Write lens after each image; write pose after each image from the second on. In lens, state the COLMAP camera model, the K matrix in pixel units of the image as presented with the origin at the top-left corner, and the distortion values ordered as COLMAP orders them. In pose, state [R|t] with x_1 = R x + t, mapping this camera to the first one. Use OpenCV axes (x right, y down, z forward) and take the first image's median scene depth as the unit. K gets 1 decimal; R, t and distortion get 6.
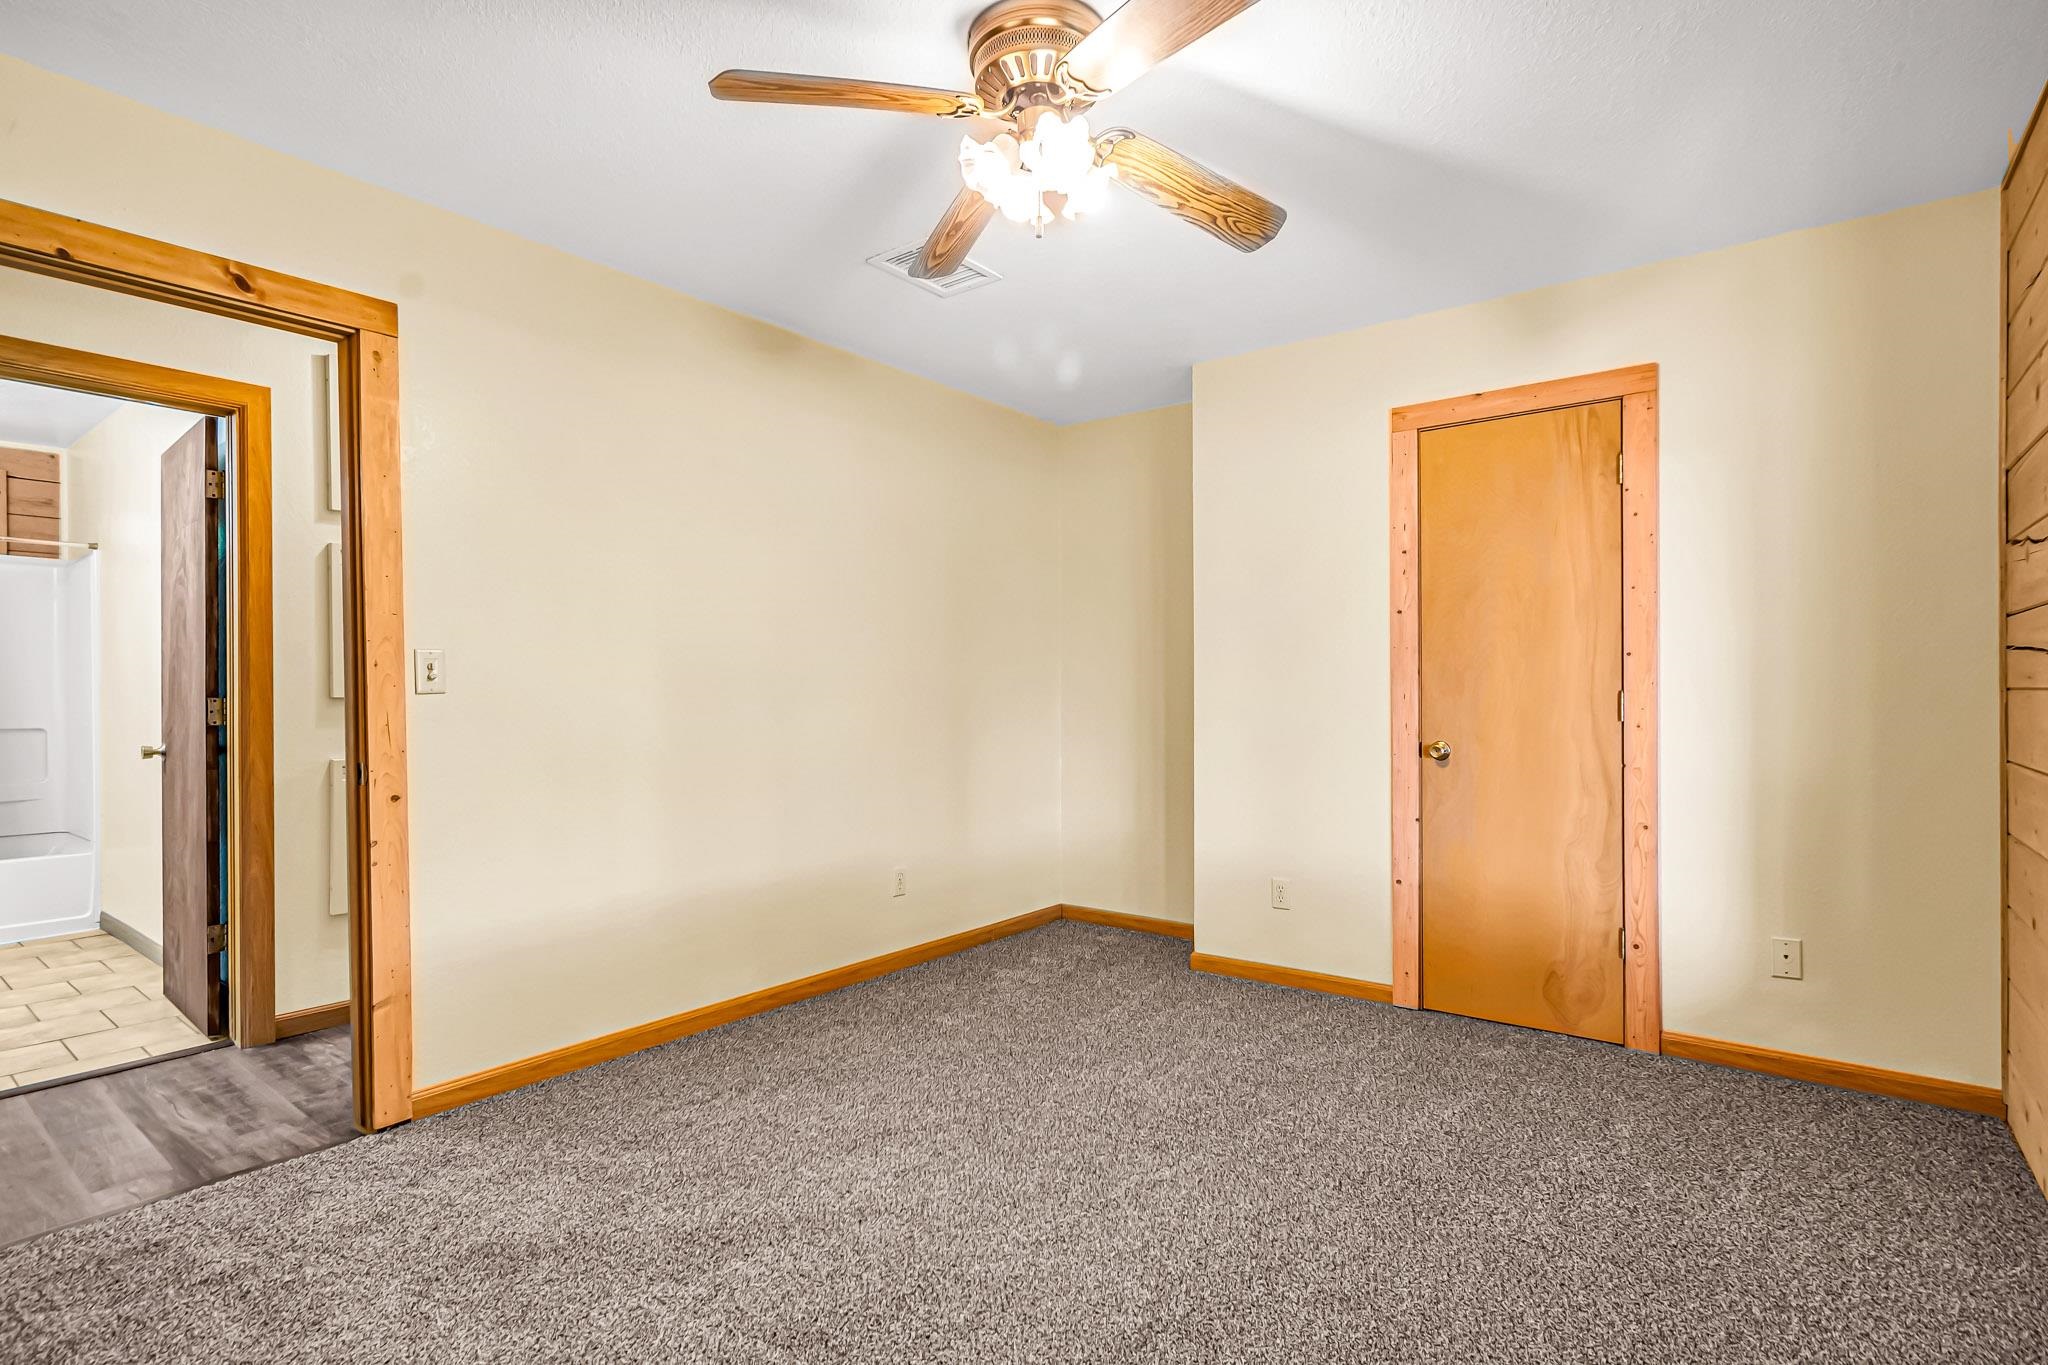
lens RADIAL K [[989.9, 0, 1023.3], [0, 989.9, 690.4], [0, 0, 1]] dist [-0.000031, -0.000778]
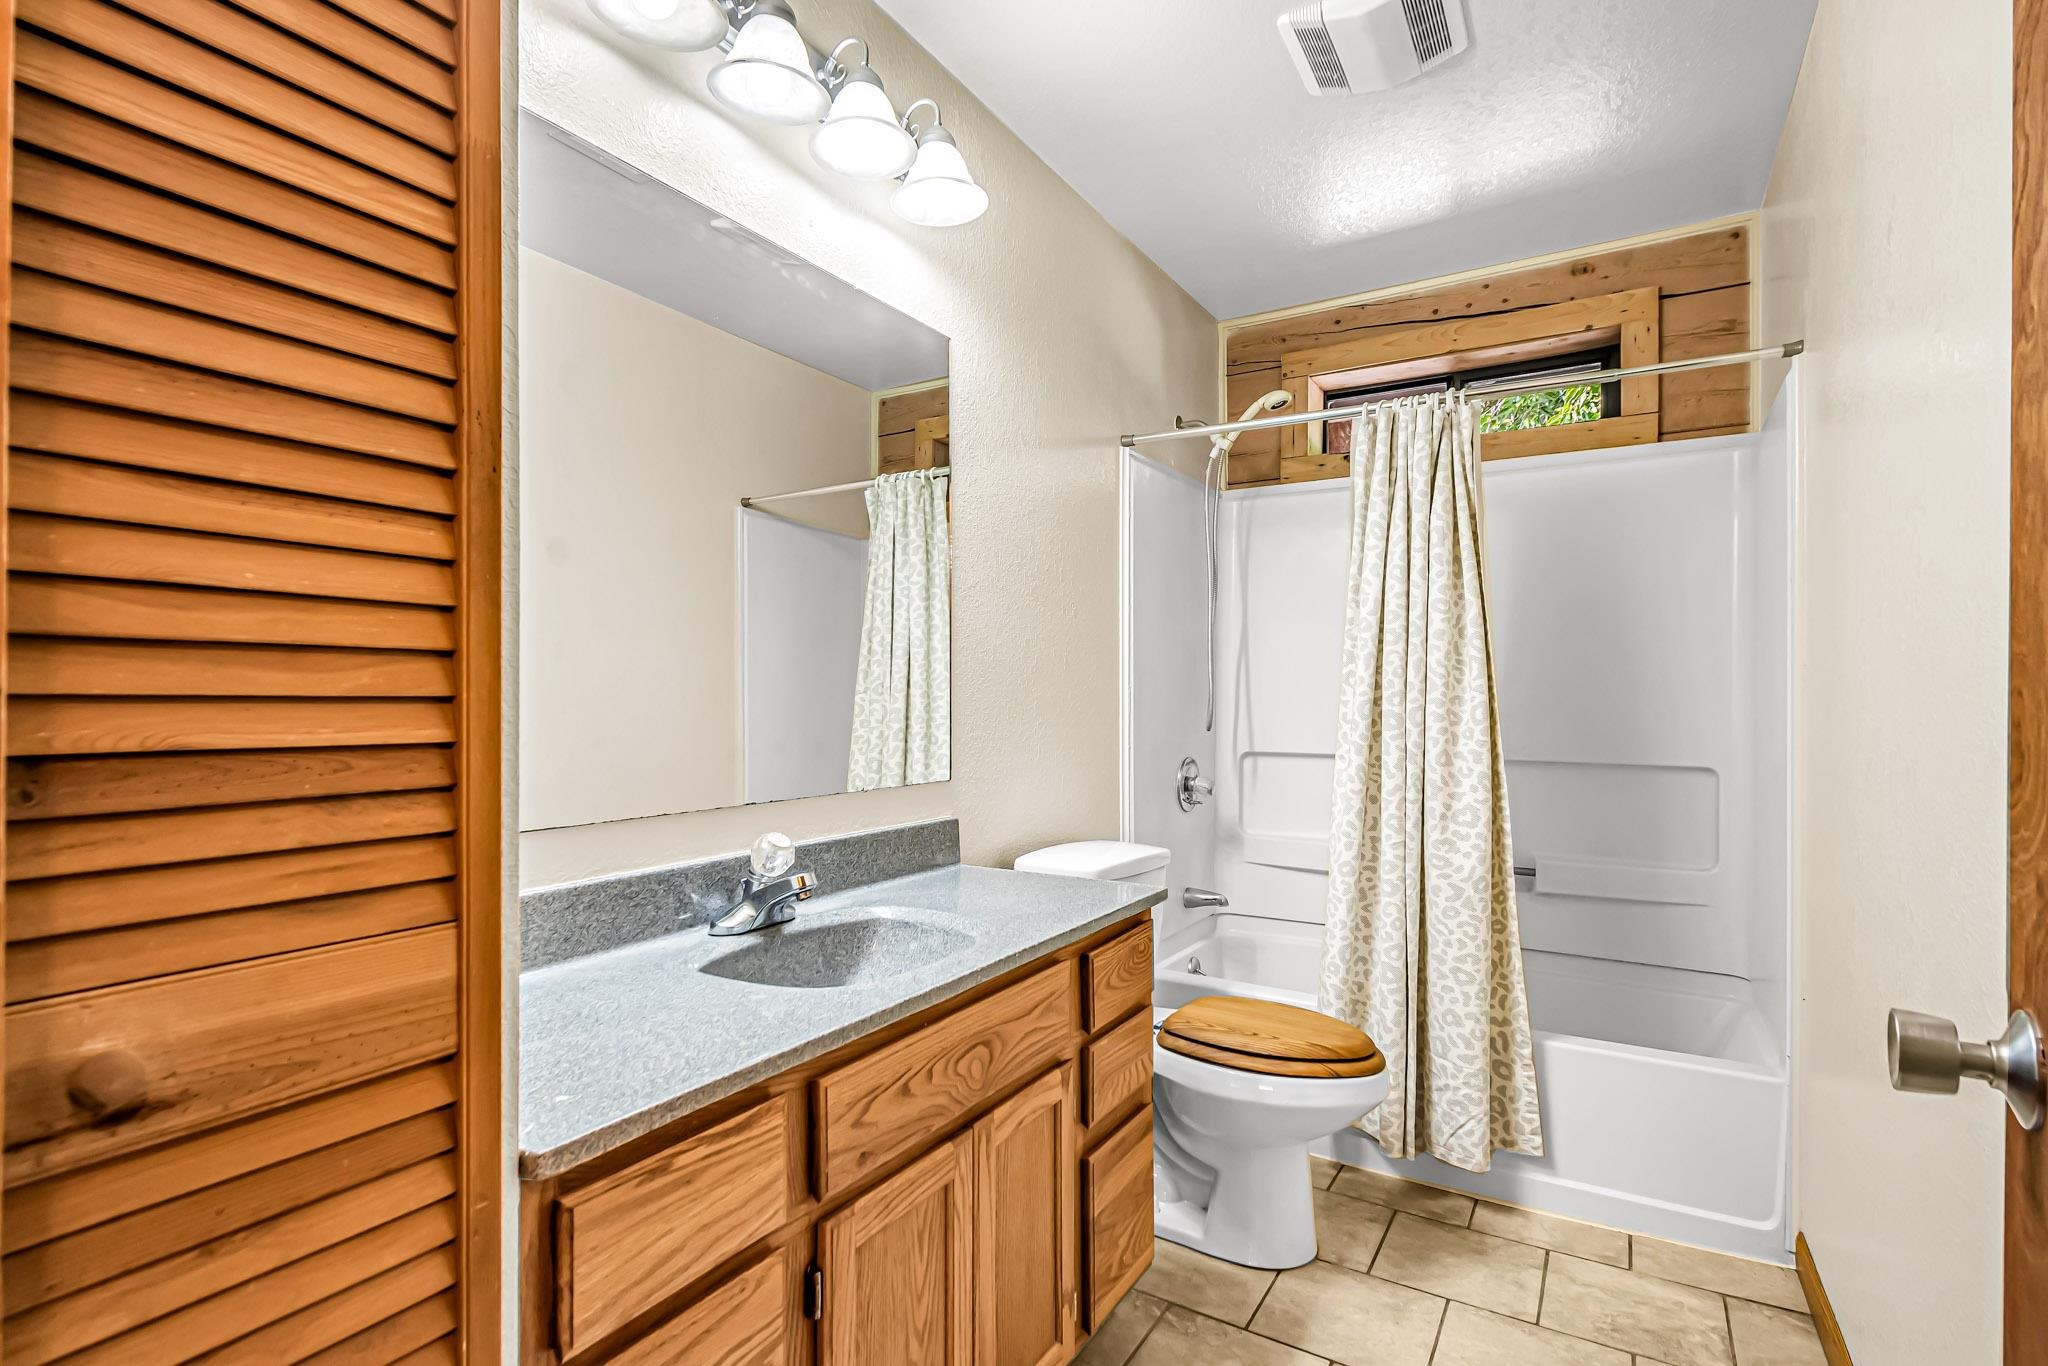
lens RADIAL K [[989.9, 0, 1021.2], [0, 989.9, 698.4], [0, 0, 1]] dist [-0.000031, -0.000778]
pose [[0.111589, 0.009480, -0.993709, -0.529600], [-0.006367, 0.999941, 0.008825, 0.000017], [0.993734, 0.005343, 0.111643, 0.596196]]
